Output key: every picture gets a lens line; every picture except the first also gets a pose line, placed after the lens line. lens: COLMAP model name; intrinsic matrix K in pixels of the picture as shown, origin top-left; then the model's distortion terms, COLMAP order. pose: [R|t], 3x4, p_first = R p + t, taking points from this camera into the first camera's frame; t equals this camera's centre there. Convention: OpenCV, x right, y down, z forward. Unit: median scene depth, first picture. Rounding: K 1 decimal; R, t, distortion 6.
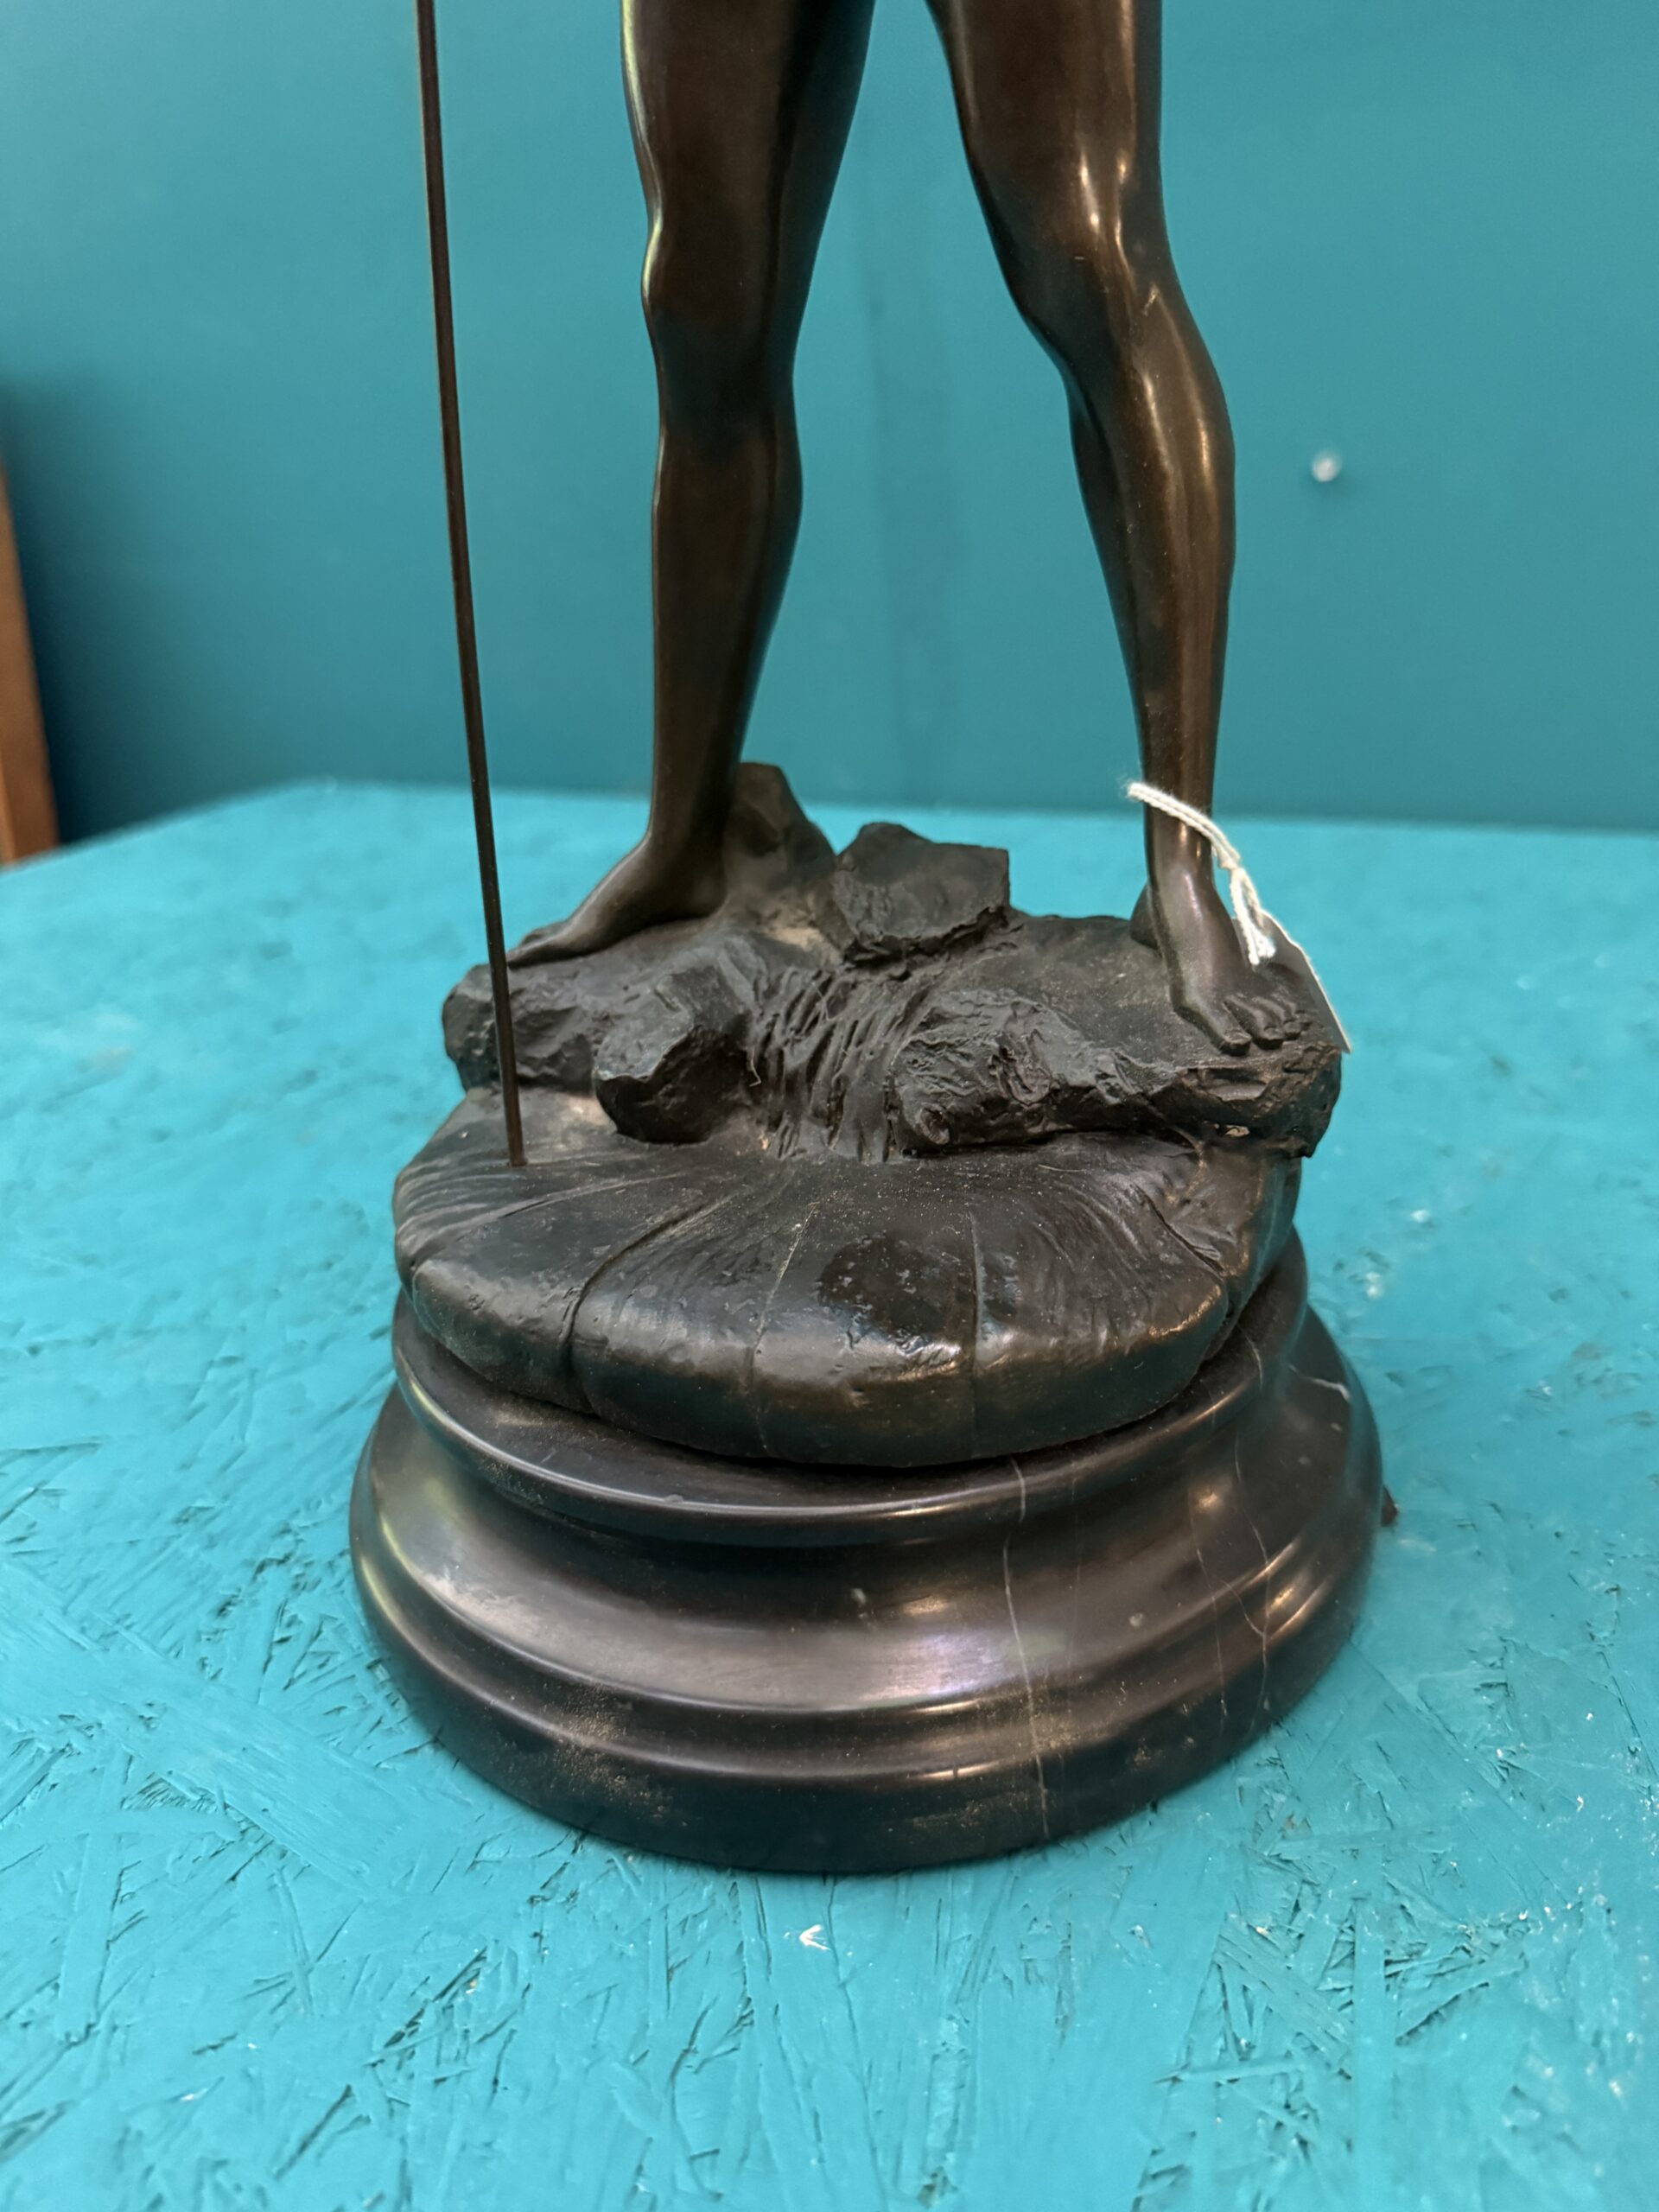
lens RADIAL K [[1604.7, 0, 855.3], [0, 1604.7, 1118.7], [0, 0, 1]] dist [-0.009652, -0.009010]
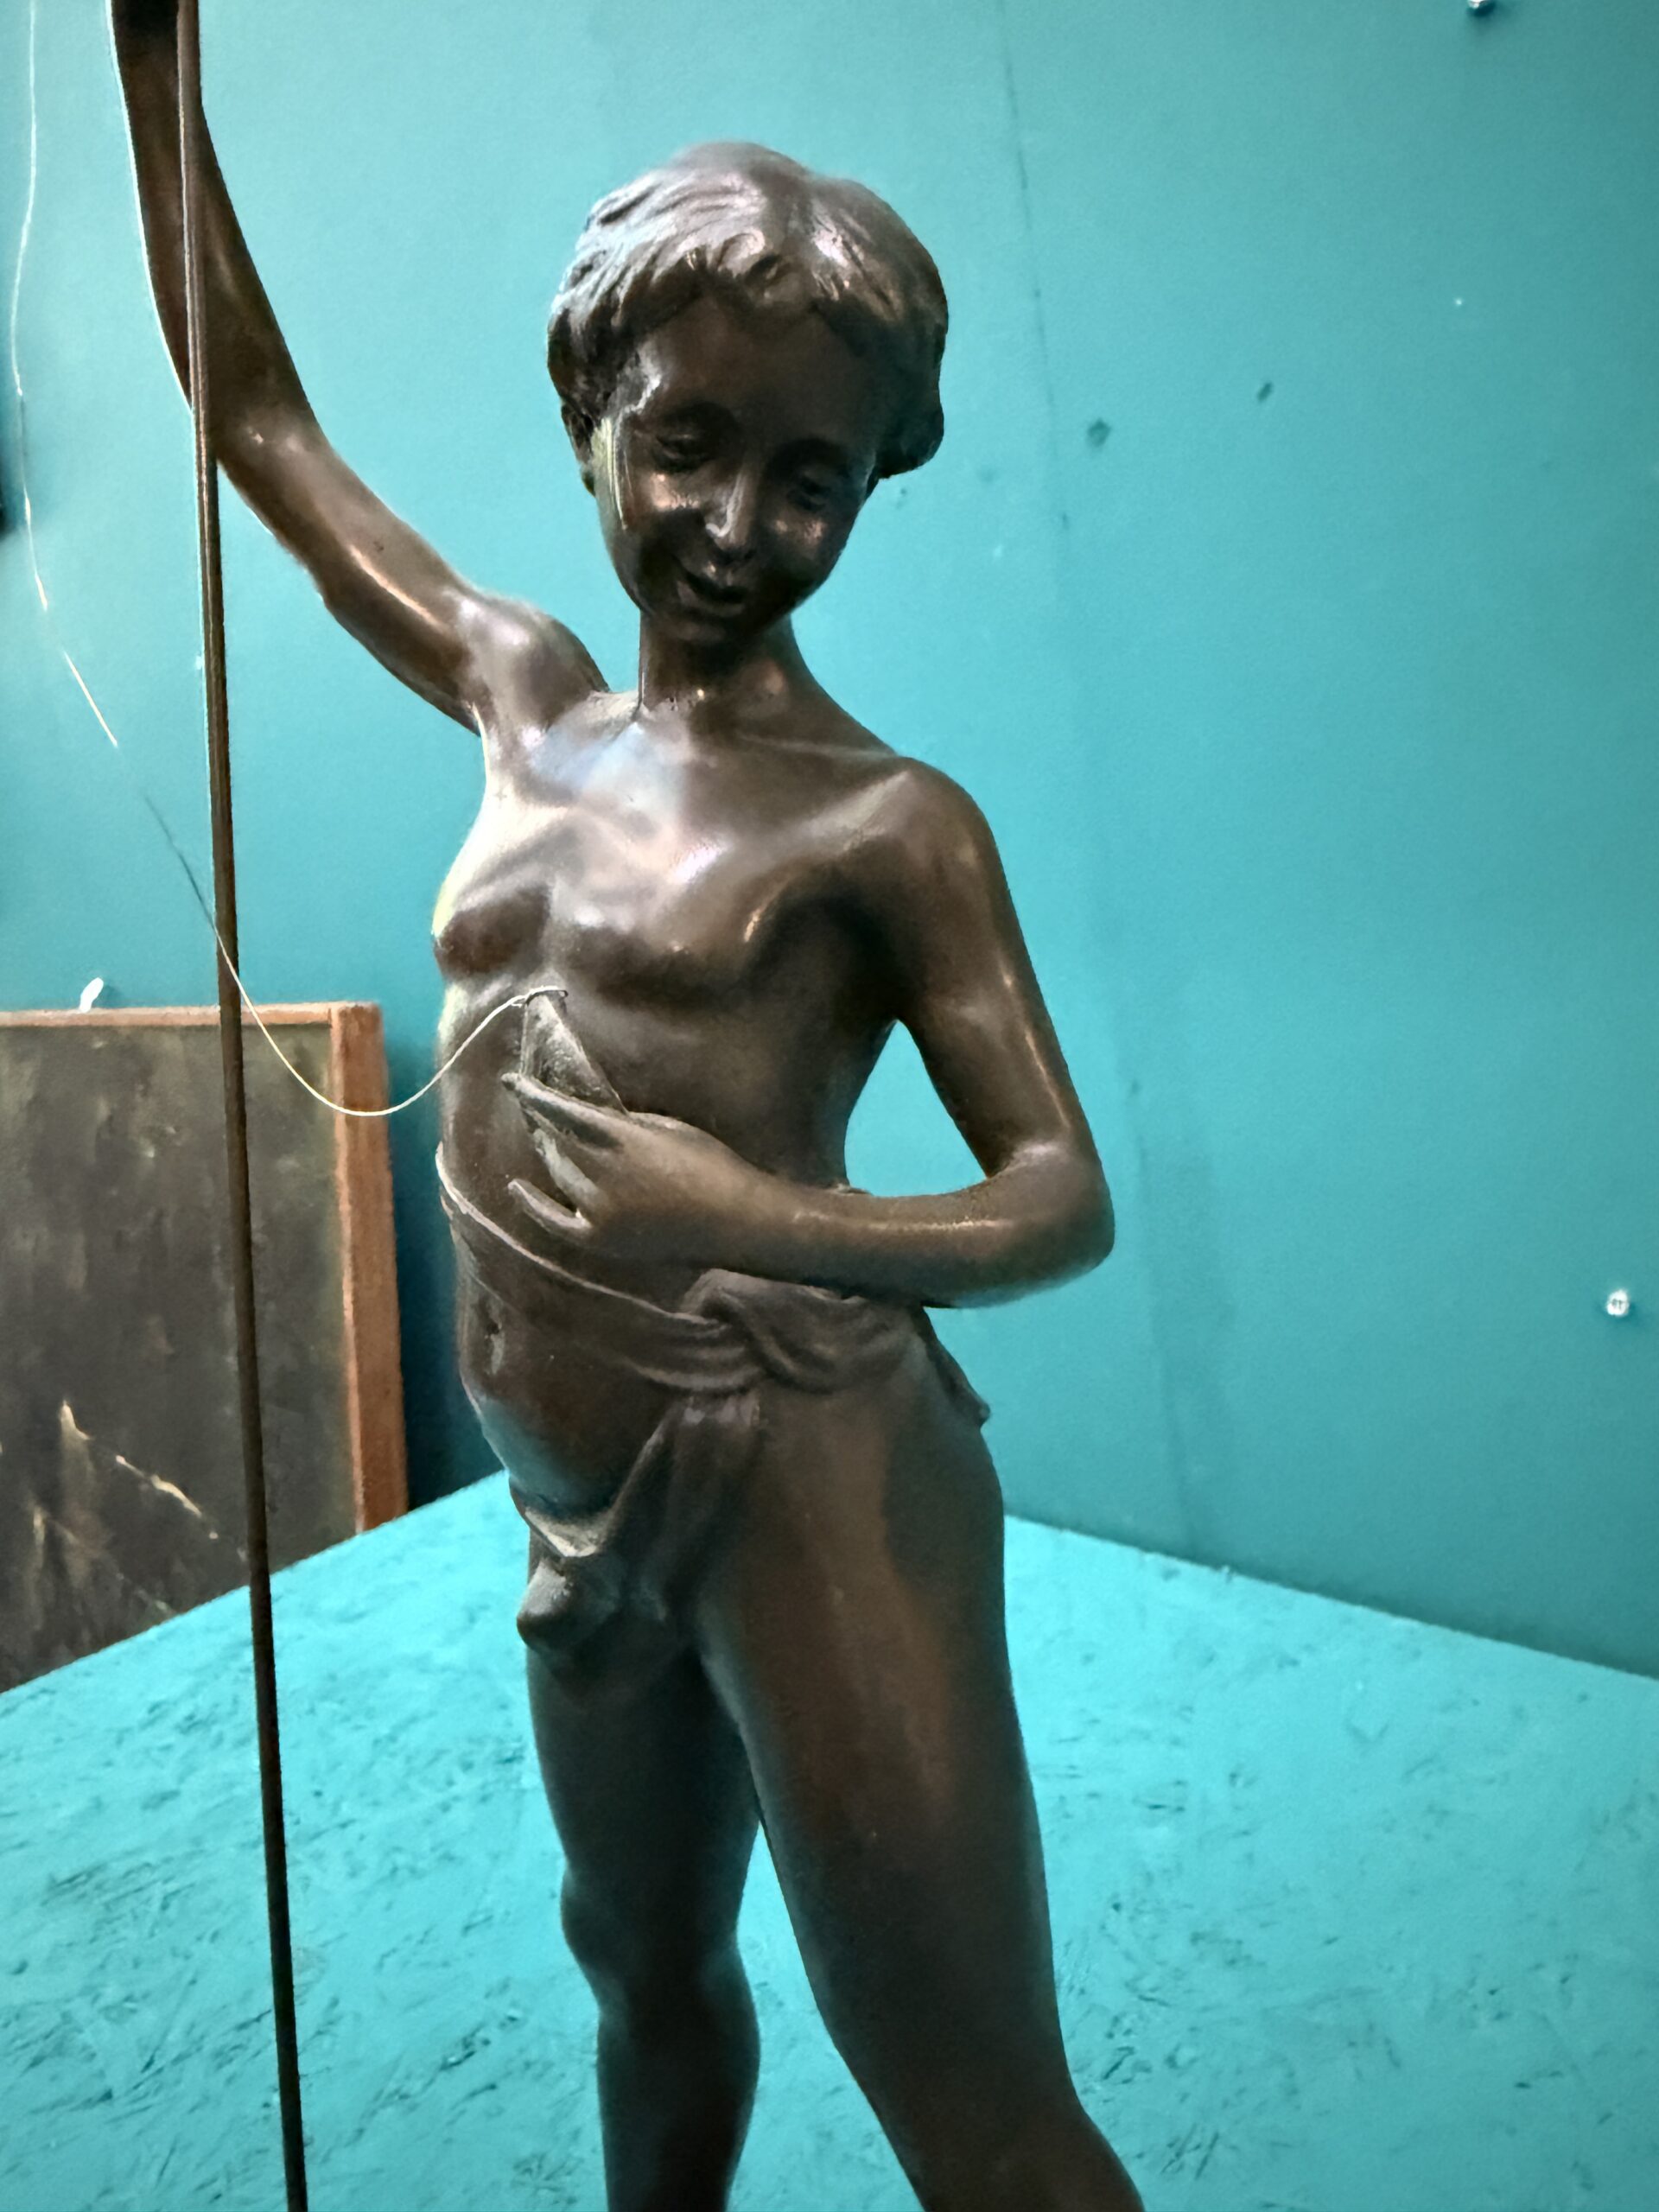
lens RADIAL K [[1604.7, 0, 855.8], [0, 1604.7, 957.8], [0, 0, 1]] dist [-0.009652, -0.009010]
pose [[0.964198, -0.026680, -0.263839, 0.295252], [-0.048518, 0.960384, -0.274426, -0.788091], [0.260709, 0.277402, 0.924705, 0.000008]]
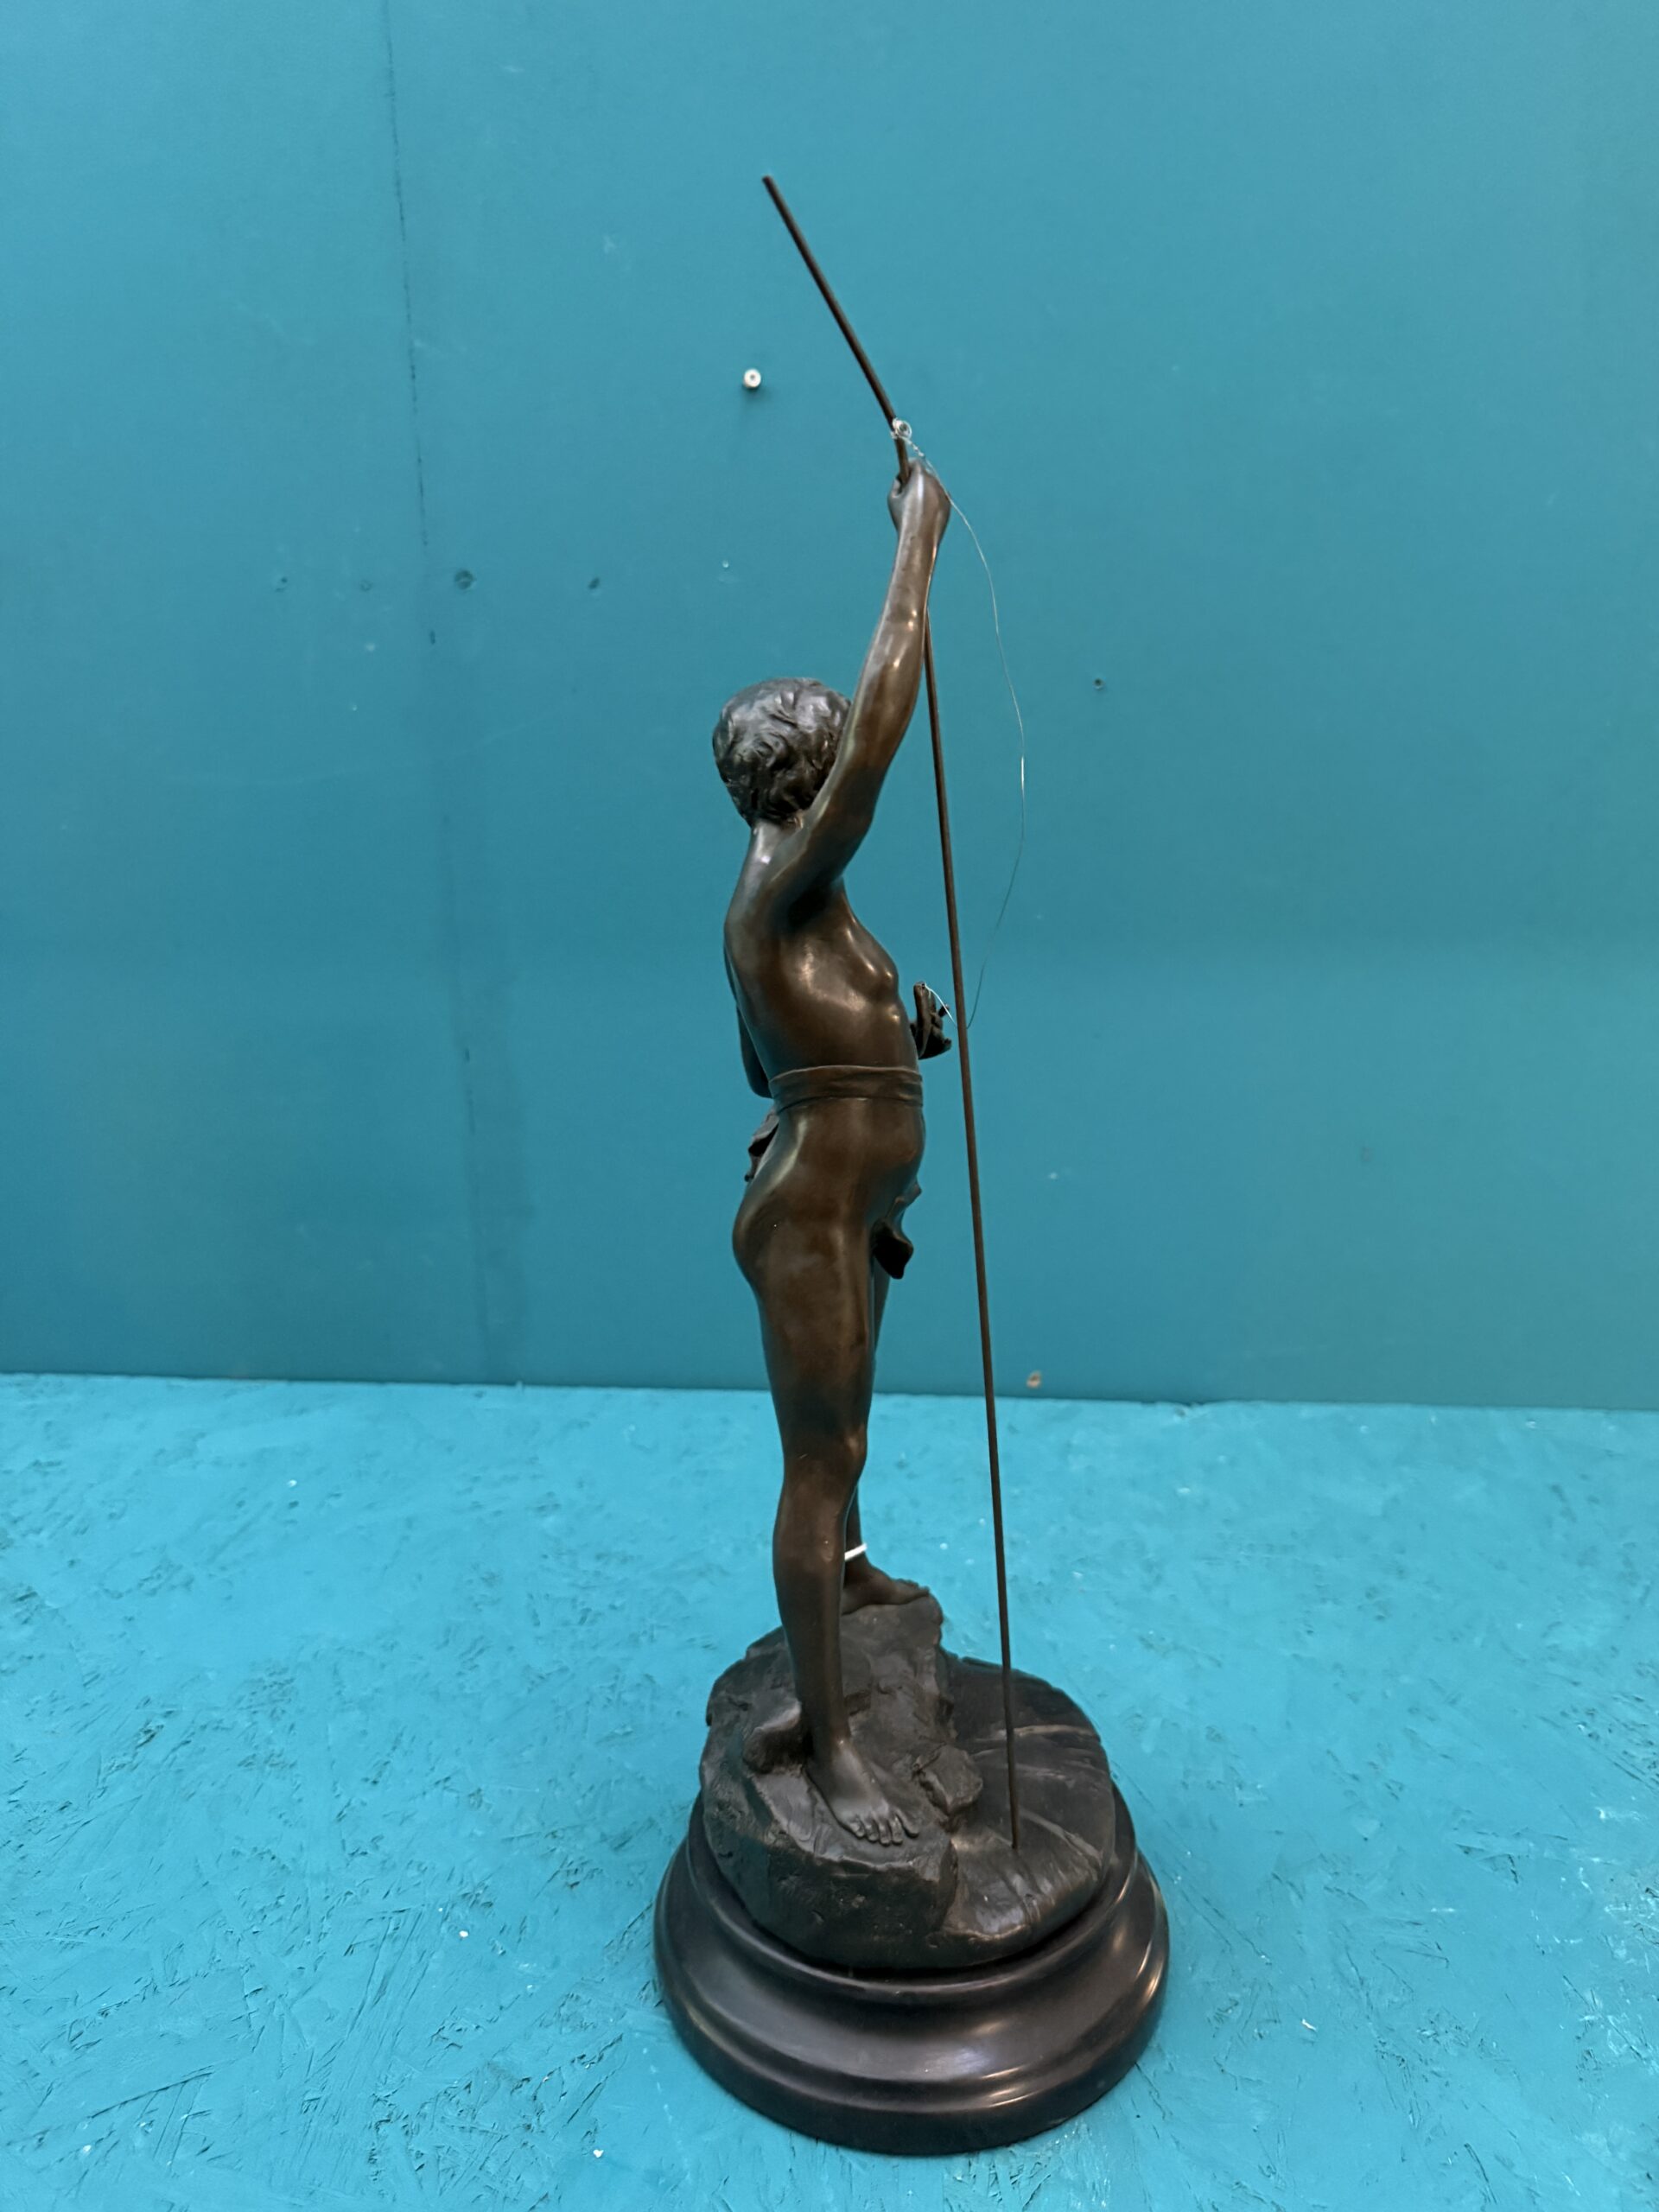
lens RADIAL K [[1604.7, 0, 834.9], [0, 1604.7, 1095.2], [0, 0, 1]] dist [-0.009652, -0.009010]
pose [[0.921928, -0.022877, 0.386685, -0.622616], [0.094371, 0.981441, -0.166934, -0.539516], [-0.375690, 0.190393, 0.906977, -1.078063]]
